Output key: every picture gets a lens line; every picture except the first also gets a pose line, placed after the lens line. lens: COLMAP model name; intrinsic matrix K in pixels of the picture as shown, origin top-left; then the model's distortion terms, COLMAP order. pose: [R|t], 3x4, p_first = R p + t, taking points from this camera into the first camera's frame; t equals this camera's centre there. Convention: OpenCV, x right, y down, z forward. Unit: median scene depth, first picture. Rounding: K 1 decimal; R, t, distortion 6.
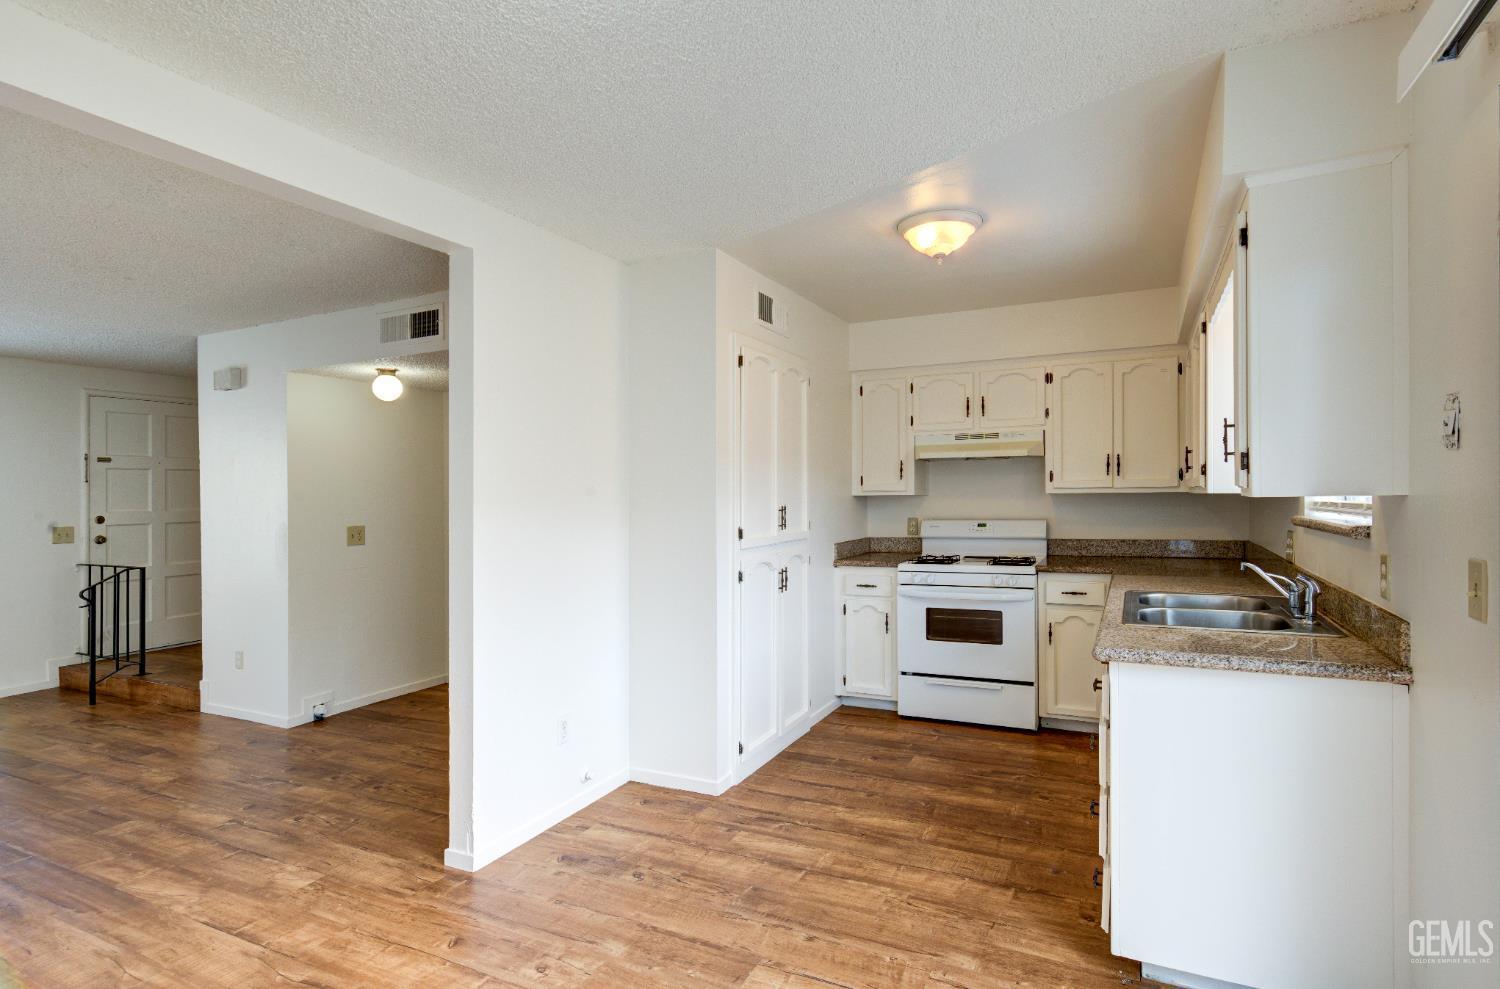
lens RADIAL K [[730.5, 0, 769.0], [0, 730.5, 492.9], [0, 0, 1]] dist [0.006467, 0.000315]
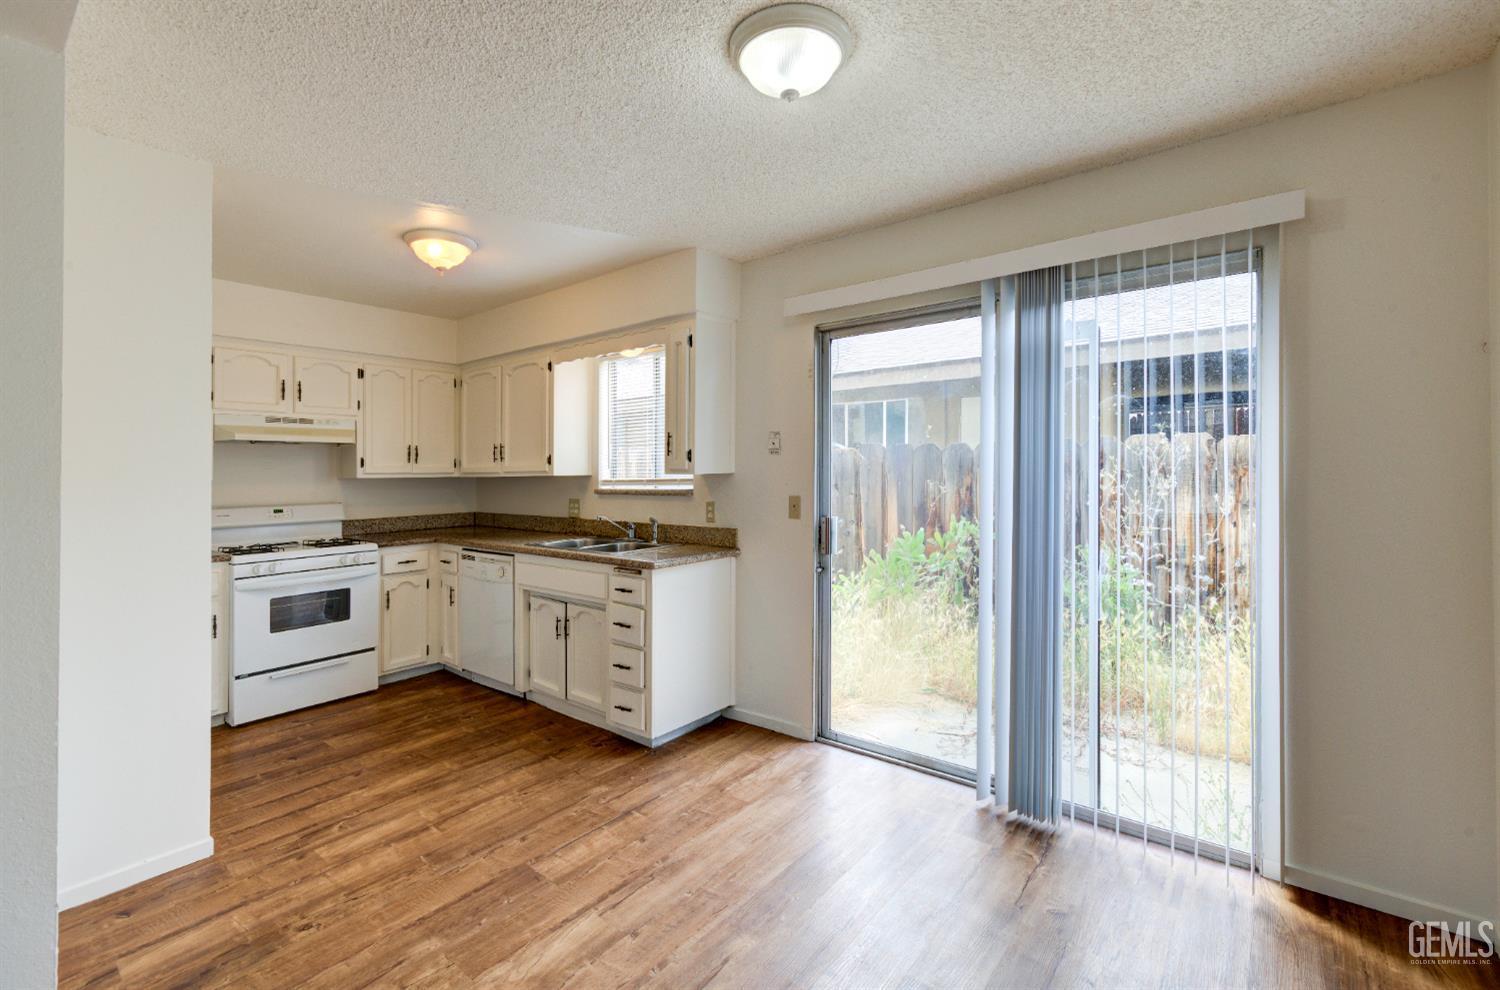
lens RADIAL K [[678.5, 0, 753.6], [0, 678.5, 488.2], [0, 0, 1]] dist [0.008208, 0.000020]
pose [[0.219999, -0.013444, 0.975407, -0.561983], [0.009567, 0.999887, 0.011623, 0.011229], [-0.975453, 0.006775, 0.220103, 0.222416]]
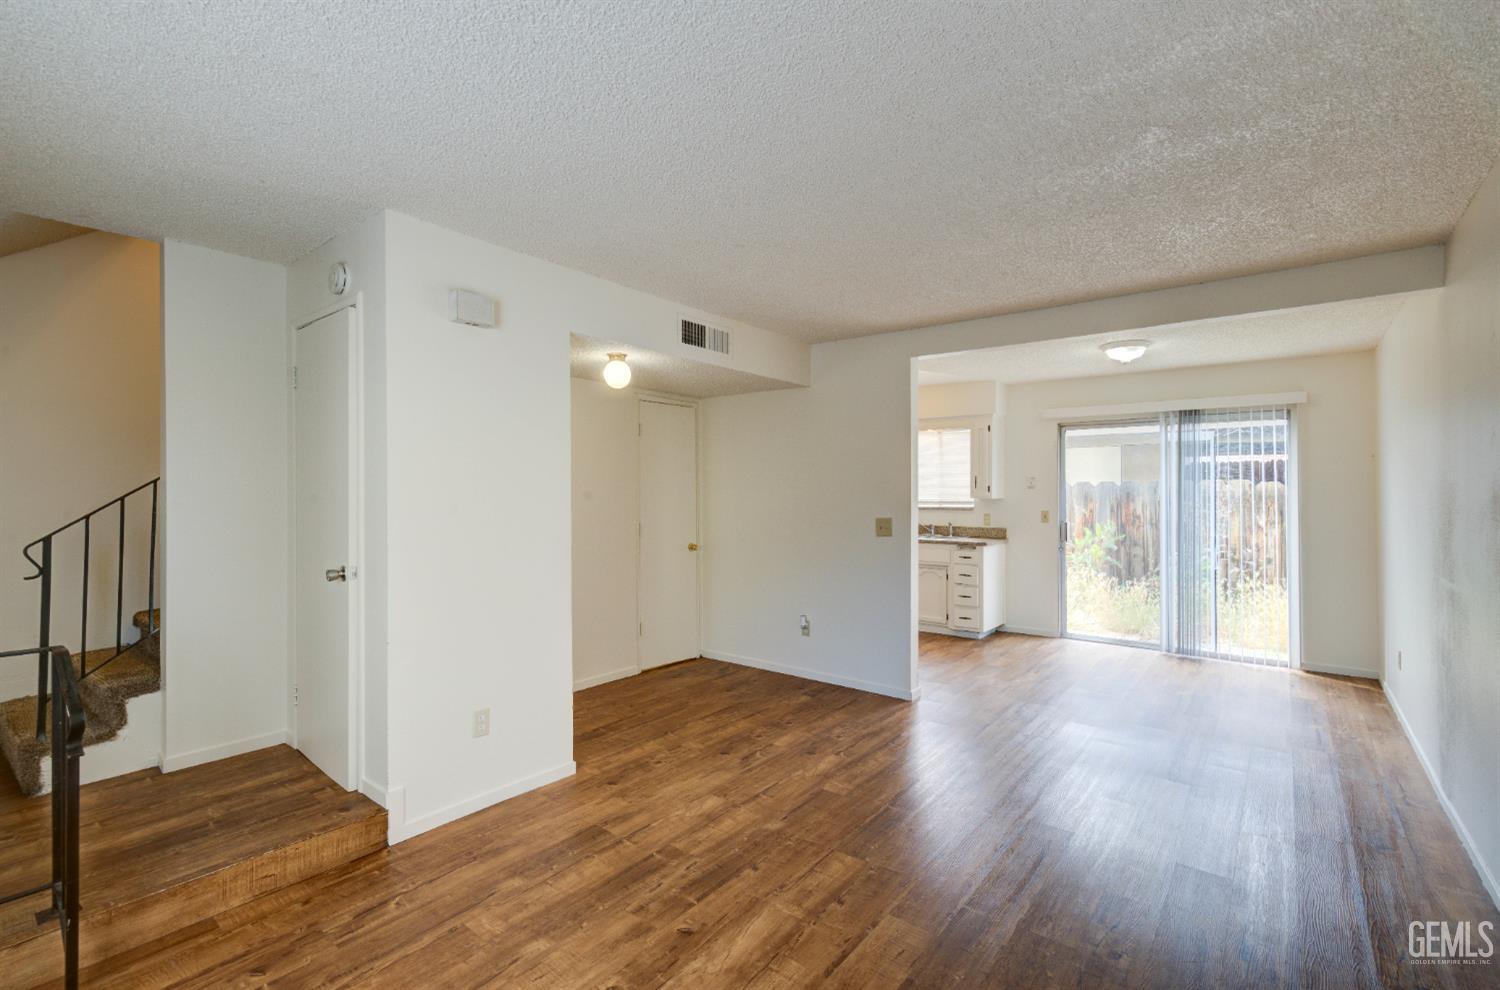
lens RADIAL K [[671.8, 0, 772.8], [0, 671.8, 488.2], [0, 0, 1]] dist [0.000800, -0.000105]
pose [[0.207005, 0.026548, 0.977980, -1.556352], [-0.007519, 0.999645, -0.025545, 0.024684], [-0.978311, -0.002065, 0.207131, 0.726176]]
